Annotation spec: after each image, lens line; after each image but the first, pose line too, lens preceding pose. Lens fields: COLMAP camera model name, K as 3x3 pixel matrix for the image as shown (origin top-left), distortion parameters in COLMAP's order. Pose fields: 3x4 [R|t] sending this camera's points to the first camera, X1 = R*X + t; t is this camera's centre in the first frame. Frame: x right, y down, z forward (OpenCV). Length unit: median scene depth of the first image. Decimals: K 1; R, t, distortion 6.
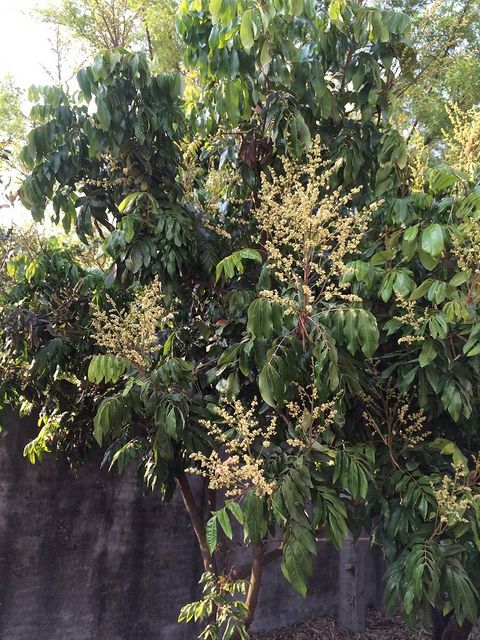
lens RADIAL K [[565.8, 0, 239.5], [0, 565.8, 321.5], [0, 0, 1]] dist [0.022041, -0.011939]
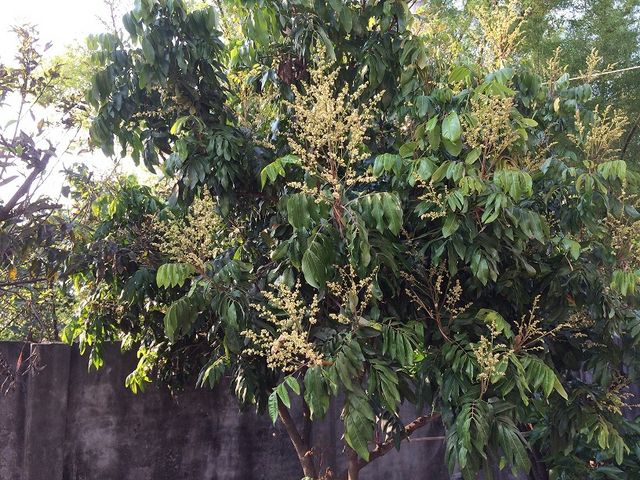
lens RADIAL K [[565.8, 0, 320.6], [0, 565.8, 238.4], [0, 0, 1]] dist [0.022041, -0.011939]
pose [[0.993765, -0.104782, -0.038111, 0.102260], [0.103378, 0.993950, -0.037108, 0.081826], [0.041769, 0.032937, 0.998584, -0.100419]]
